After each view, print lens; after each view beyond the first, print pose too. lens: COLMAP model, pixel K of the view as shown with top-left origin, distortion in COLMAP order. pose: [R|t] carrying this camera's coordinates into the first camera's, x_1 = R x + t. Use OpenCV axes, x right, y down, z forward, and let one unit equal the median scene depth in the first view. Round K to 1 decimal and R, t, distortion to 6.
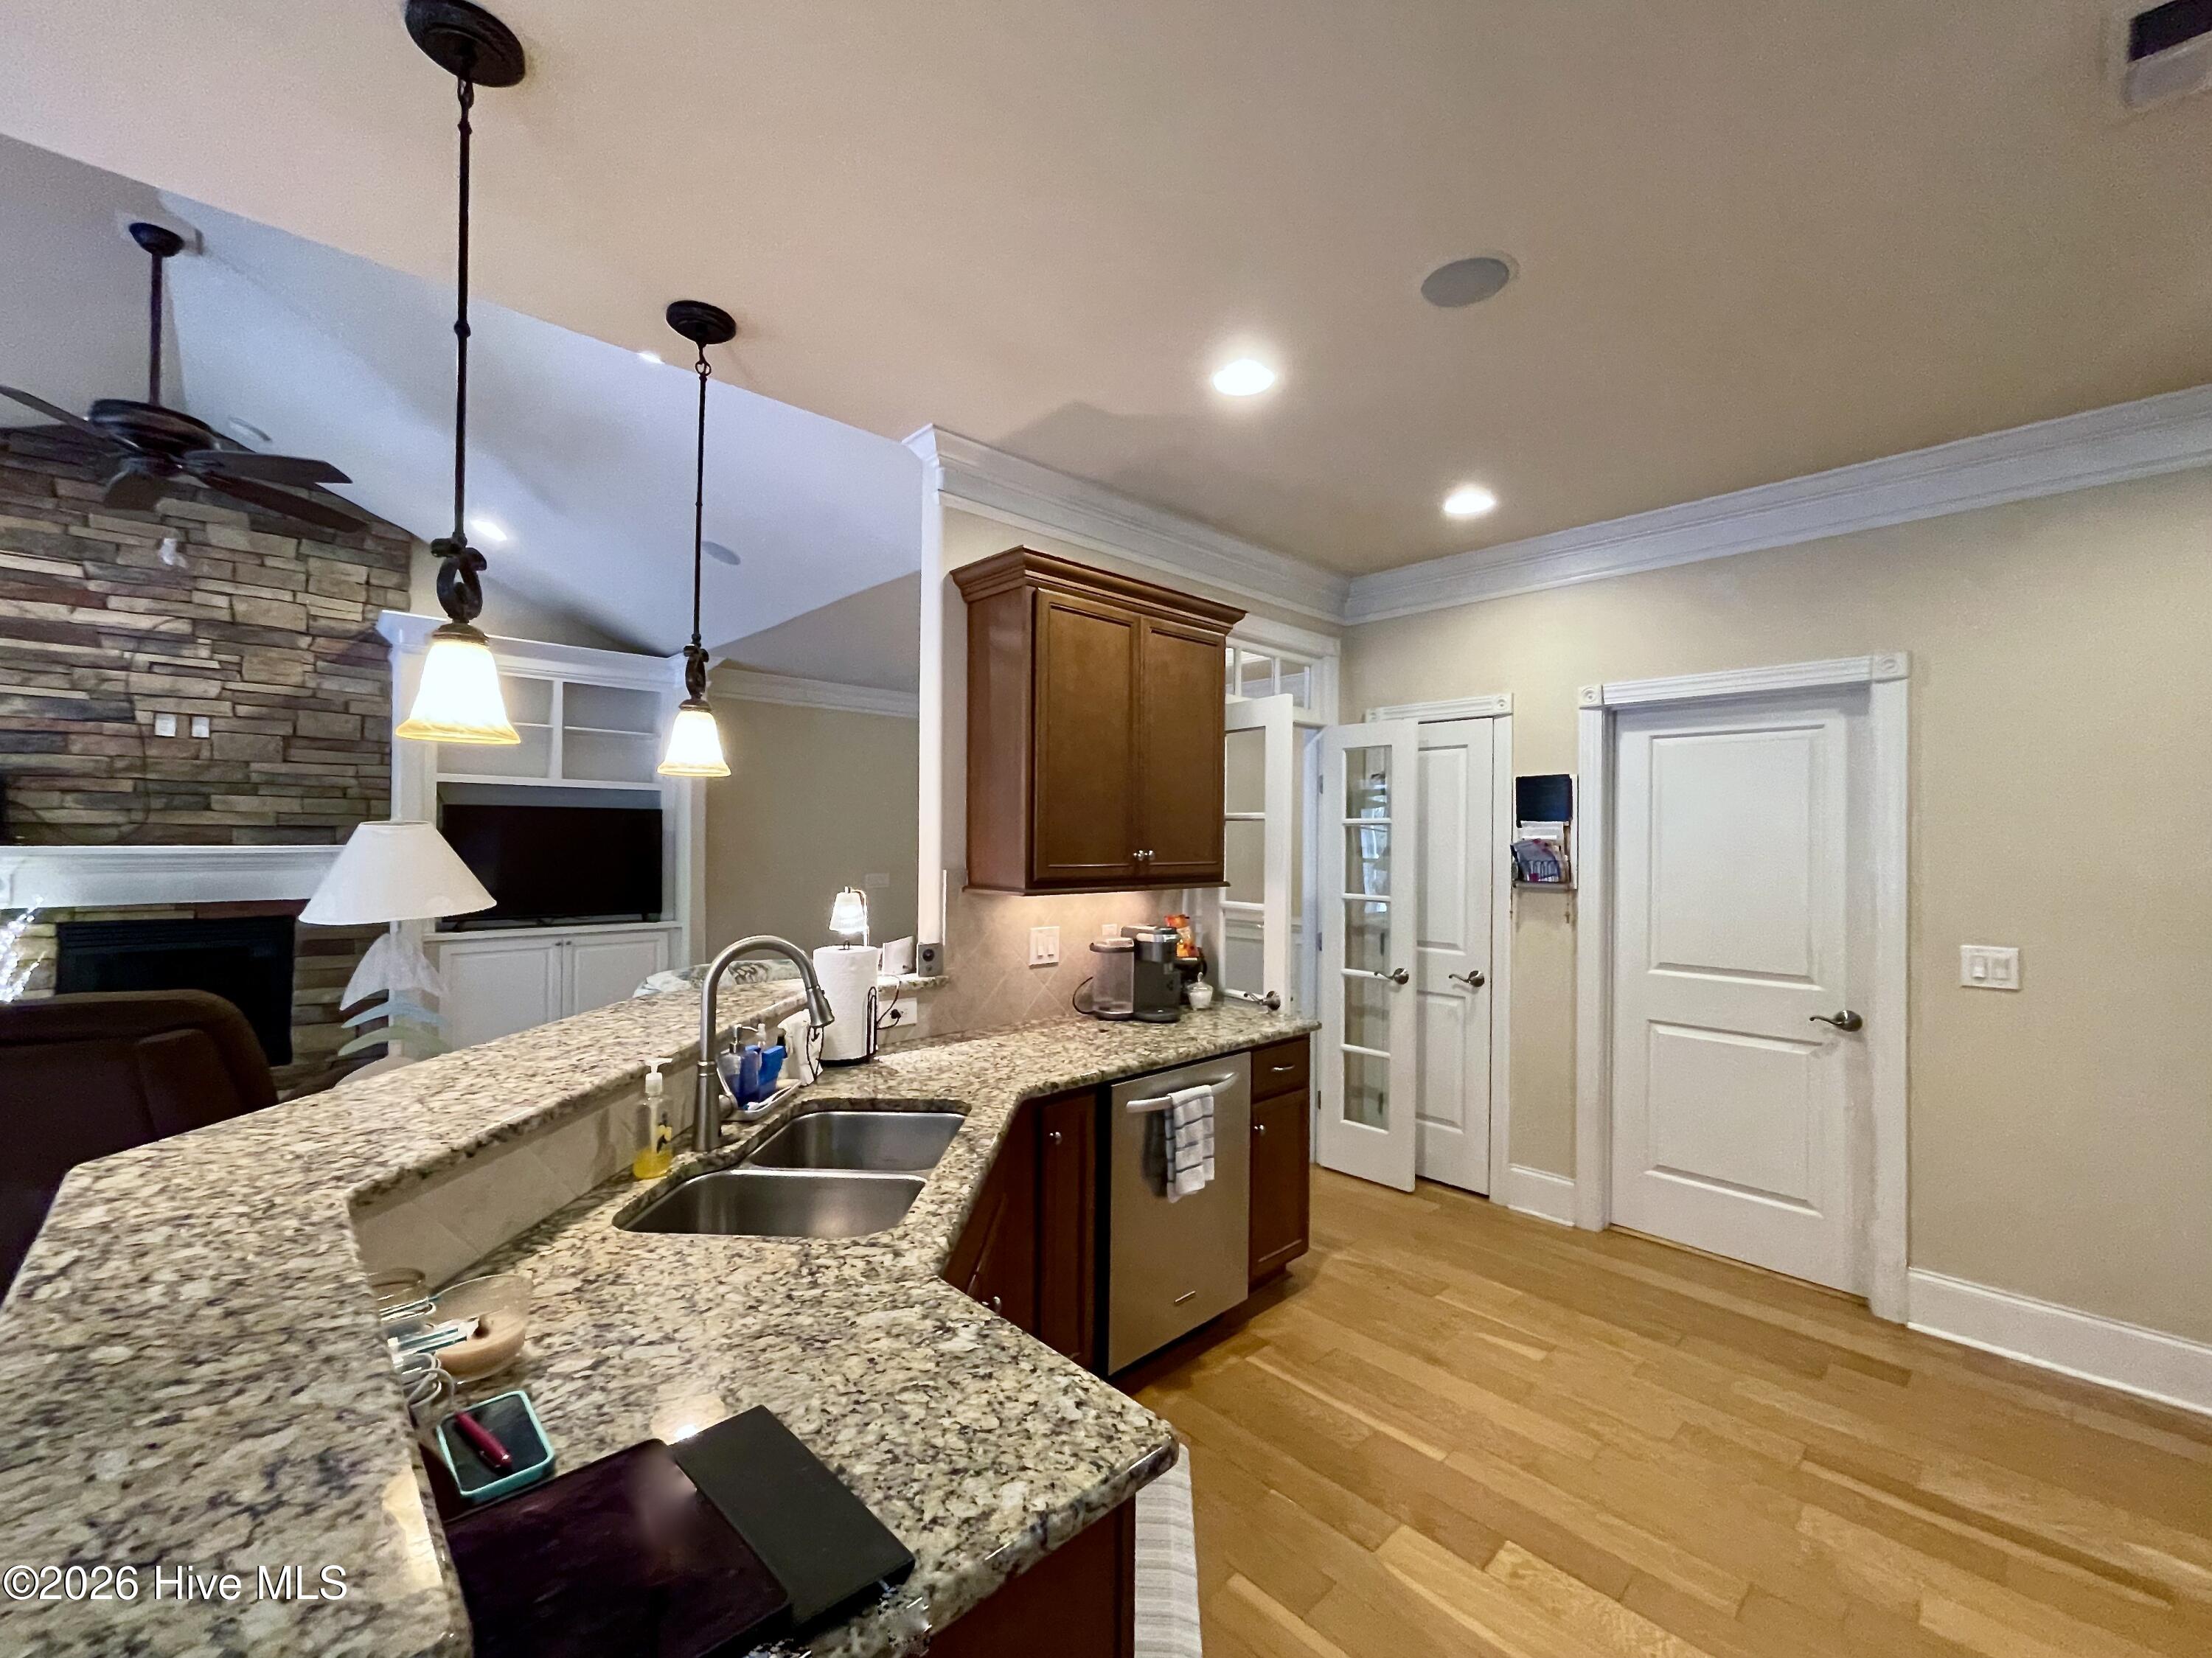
lens RADIAL K [[903.8, 0, 1097.1], [0, 903.8, 832.5], [0, 0, 1]] dist [0.001646, 0.000194]
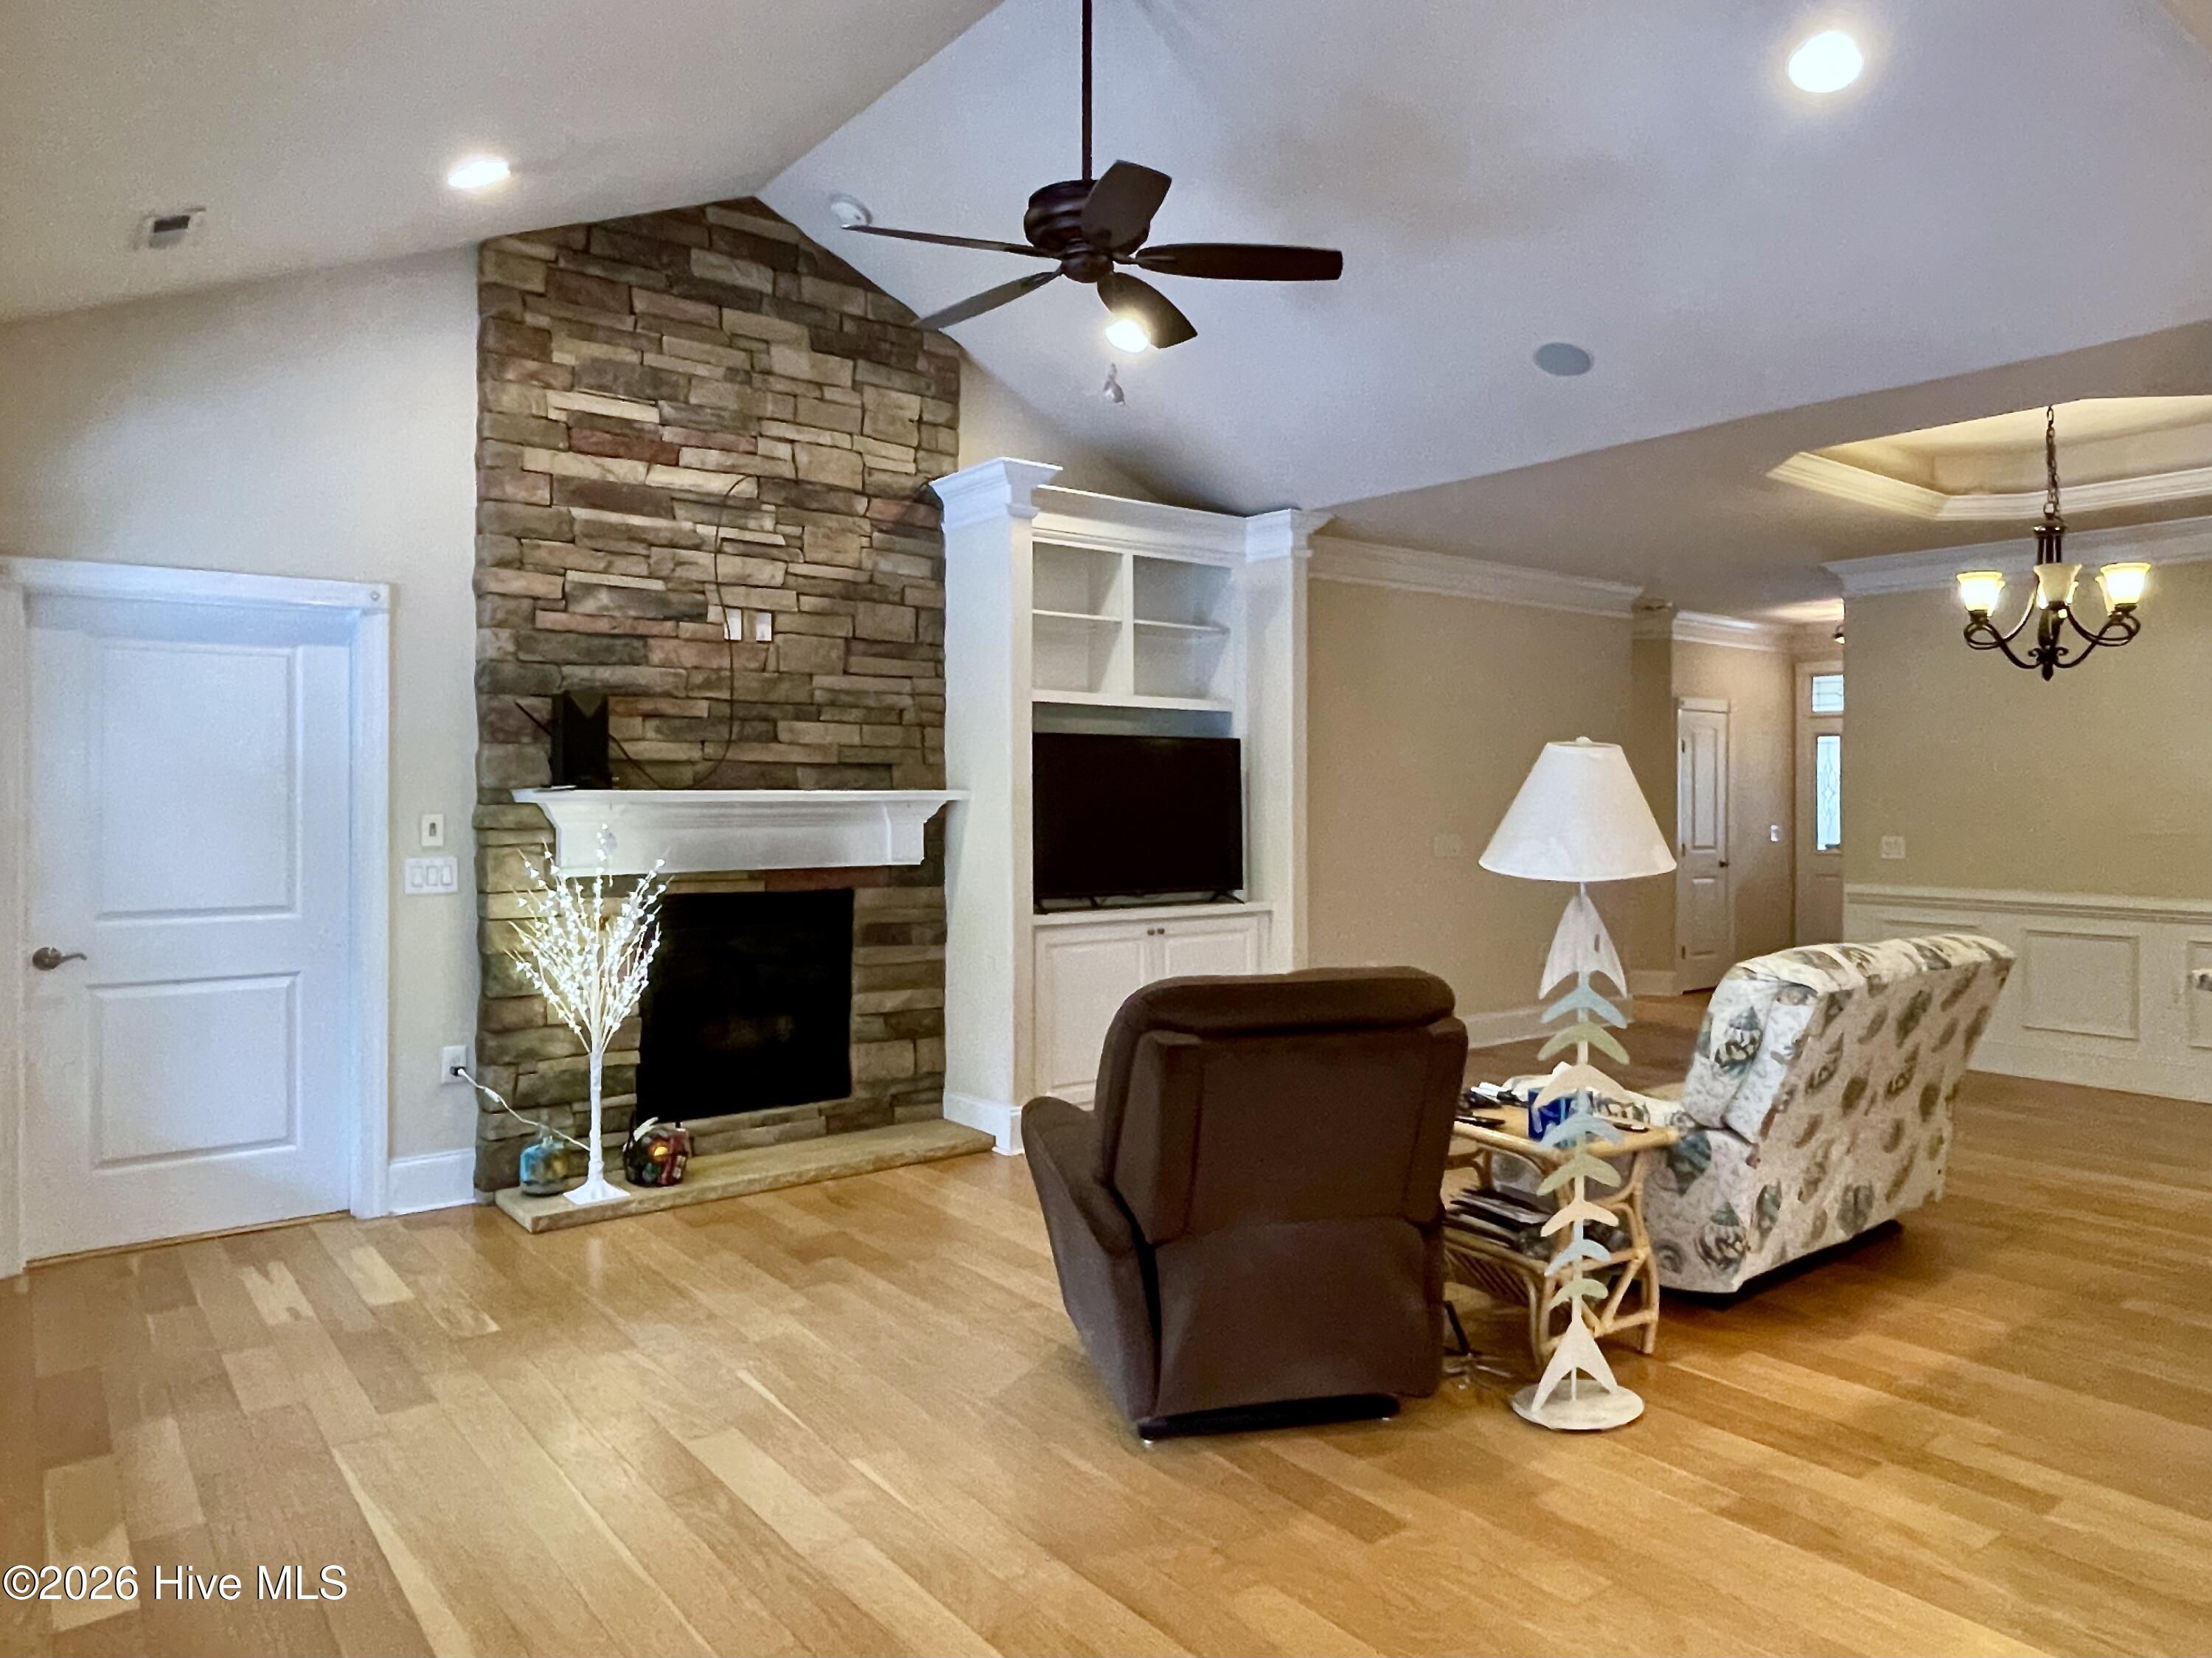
lens RADIAL K [[1428.9, 0, 1117.3], [0, 1428.9, 805.5], [0, 0, 1]] dist [-0.006913, -0.005238]
pose [[0.995725, -0.003056, -0.092316, -0.597577], [0.004384, 0.999890, 0.014188, 0.010884], [0.092263, -0.014533, 0.995629, -0.106446]]
